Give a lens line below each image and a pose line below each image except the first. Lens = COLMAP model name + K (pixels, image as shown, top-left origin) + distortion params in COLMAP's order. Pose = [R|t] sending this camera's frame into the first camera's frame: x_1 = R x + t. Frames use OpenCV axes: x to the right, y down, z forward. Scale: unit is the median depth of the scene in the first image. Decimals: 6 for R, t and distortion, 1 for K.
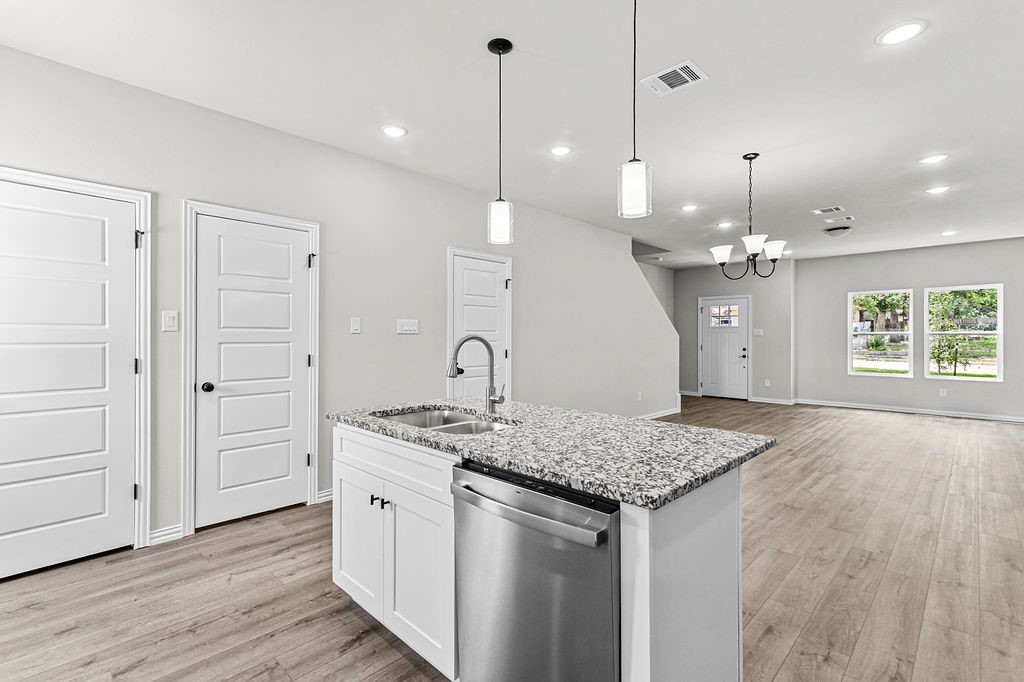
lens RADIAL K [[473.4, 0, 507.9], [0, 473.4, 339.1], [0, 0, 1]] dist [0.009861, -0.000119]
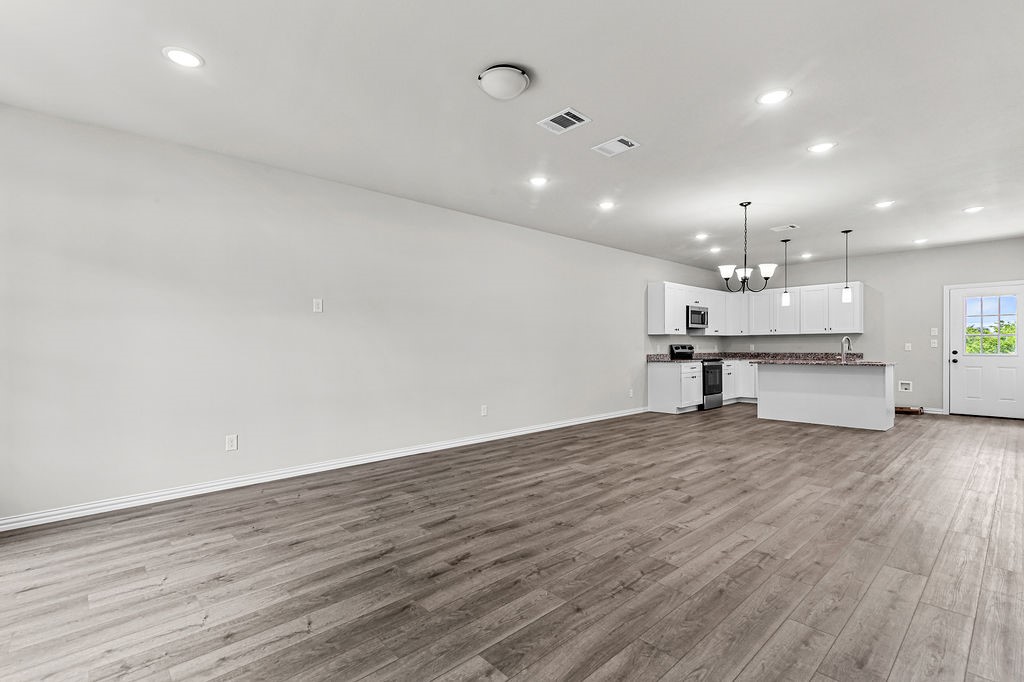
lens RADIAL K [[470.3, 0, 506.5], [0, 470.3, 347.6], [0, 0, 1]] dist [0.010694, -0.000209]
pose [[-0.998627, 0.003518, 0.052263, 0.863263], [0.003955, 0.999958, 0.008258, 0.011888], [-0.052232, 0.008453, -0.998599, 1.830655]]
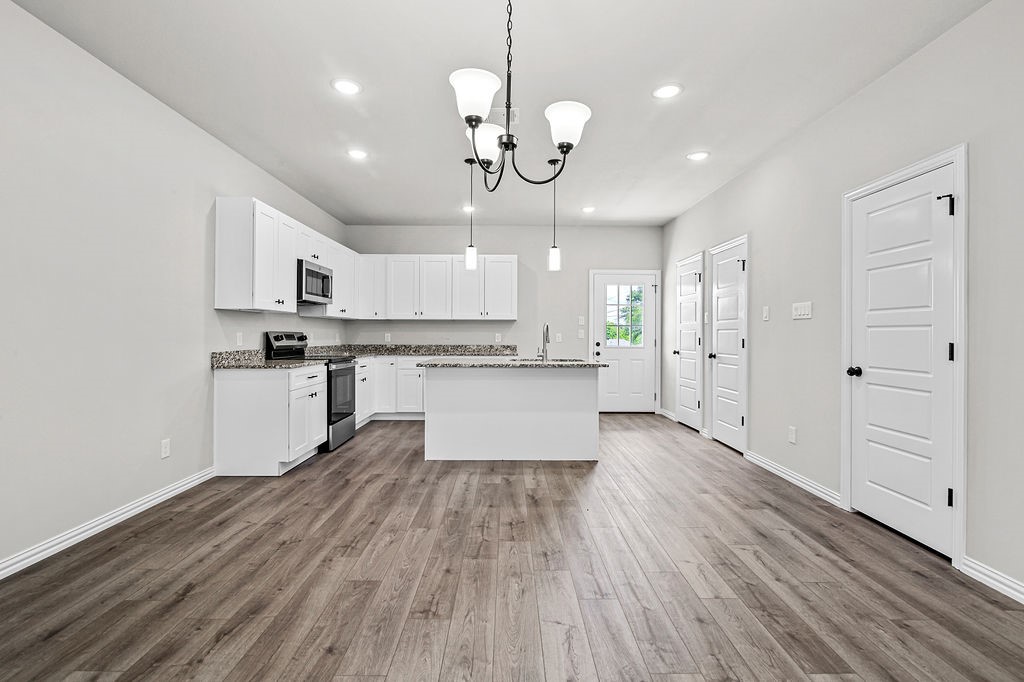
lens RADIAL K [[467.3, 0, 509.5], [0, 467.3, 333.8], [0, 0, 1]] dist [-0.010441, -0.000015]
pose [[-0.712242, -0.006130, -0.701907, 0.639881], [-0.009425, 0.999955, 0.000831, 0.016817], [0.701870, 0.007207, -0.712268, 1.019377]]
